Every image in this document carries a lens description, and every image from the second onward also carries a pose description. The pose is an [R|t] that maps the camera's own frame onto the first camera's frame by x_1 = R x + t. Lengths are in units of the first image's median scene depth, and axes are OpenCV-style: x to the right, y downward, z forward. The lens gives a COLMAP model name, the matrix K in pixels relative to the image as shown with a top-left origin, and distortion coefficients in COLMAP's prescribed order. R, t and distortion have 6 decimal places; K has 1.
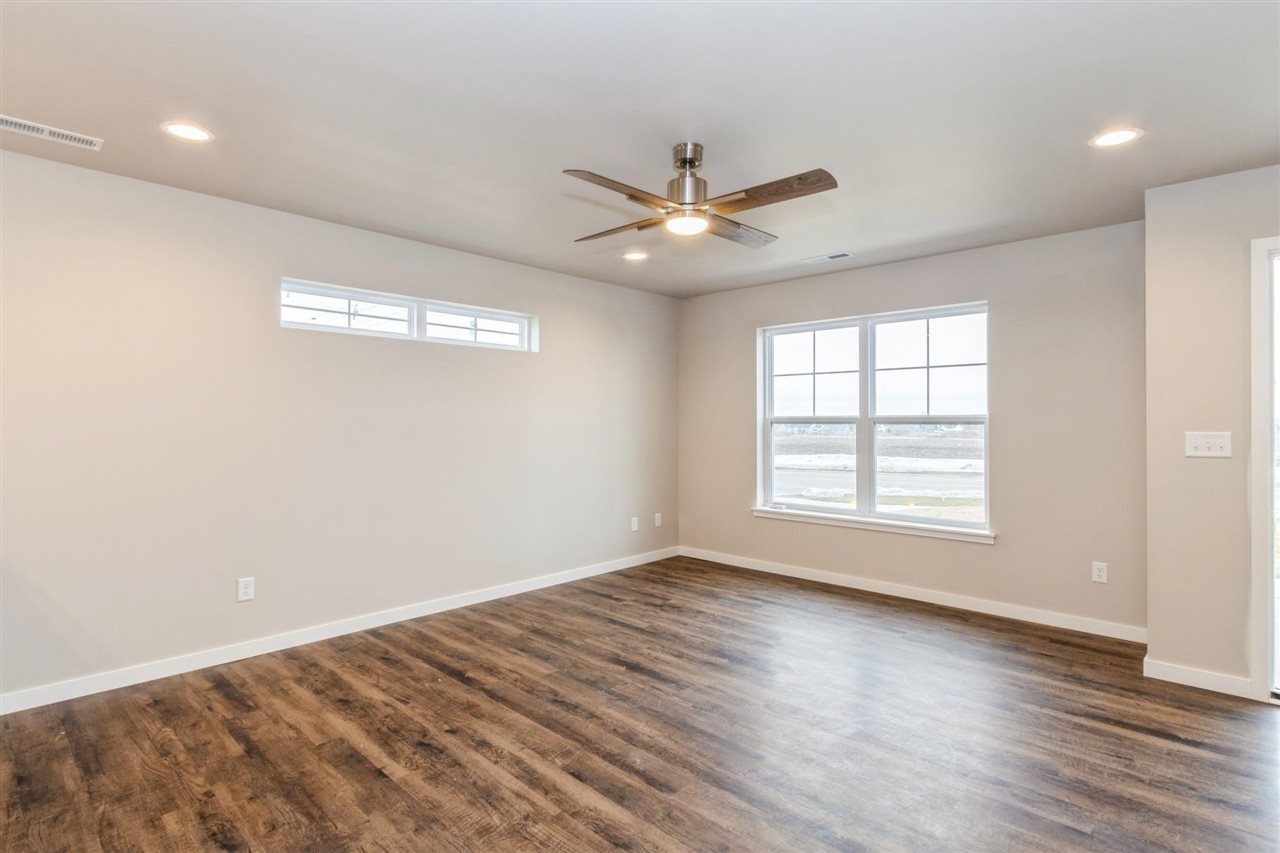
lens RADIAL K [[631.3, 0, 638.5], [0, 631.3, 410.7], [0, 0, 1]] dist [0.002012, 0.000447]
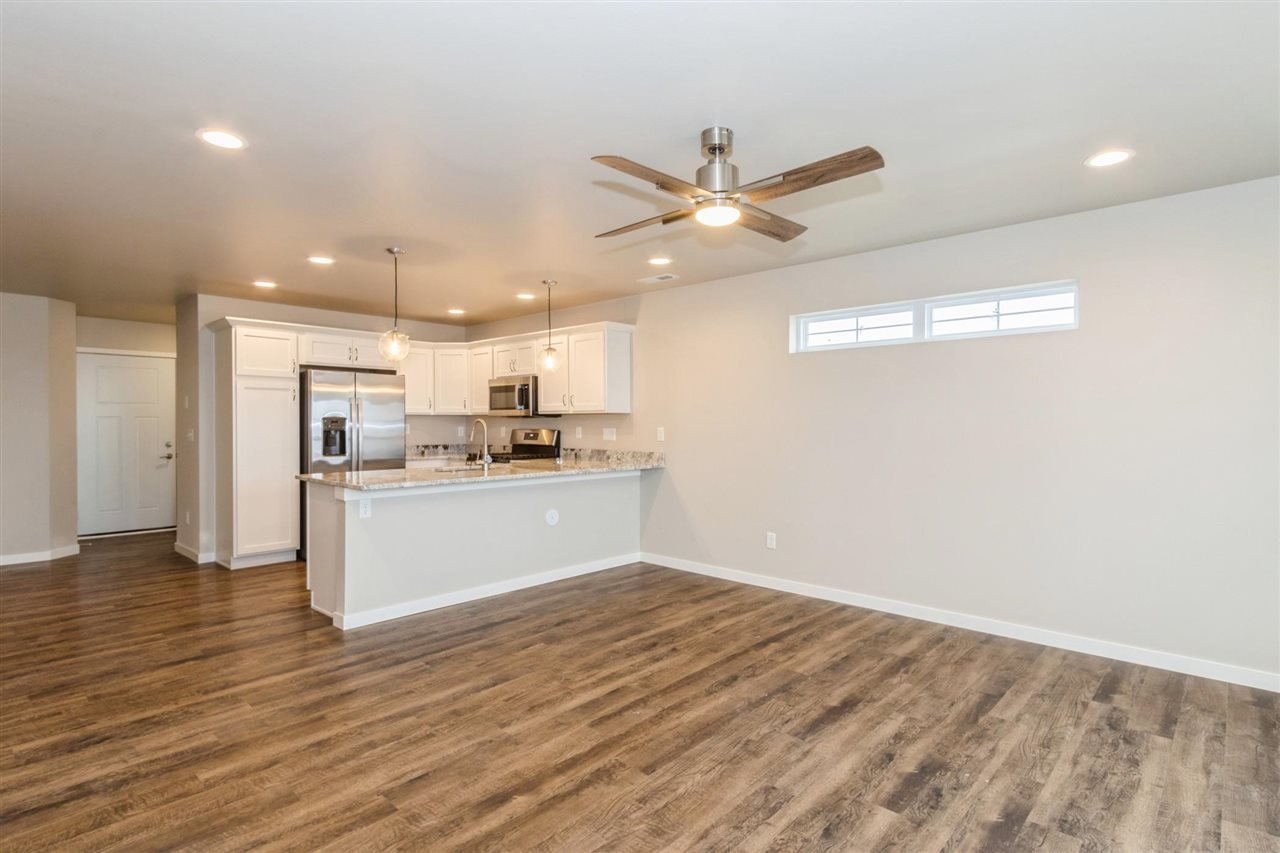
lens RADIAL K [[637.7, 0, 640.0], [0, 637.7, 426.5], [0, 0, 1]] dist [0.003236, -0.000270]
pose [[0.010510, 0.005187, -0.999931, 0.772618], [0.017087, 0.999840, 0.005366, 0.010439], [0.999799, -0.017142, 0.010419, 0.654632]]
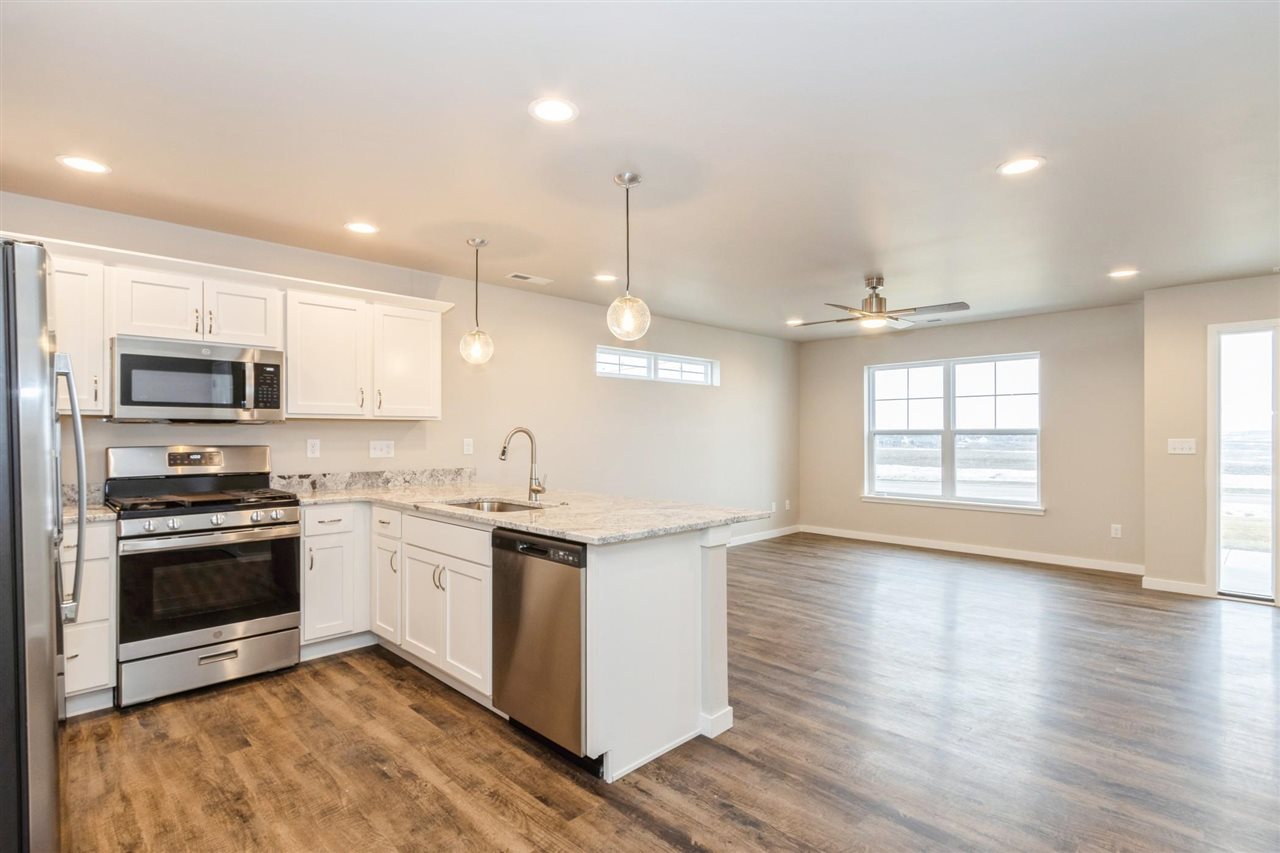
lens RADIAL K [[615.6, 0, 640.0], [0, 615.6, 426.5], [0, 0, 1]] dist [0.006469, -0.000435]
pose [[0.999222, -0.002103, -0.039393, -0.384296], [0.002315, 0.999983, 0.005339, -0.009701], [0.039381, -0.005426, 0.999210, -0.570012]]
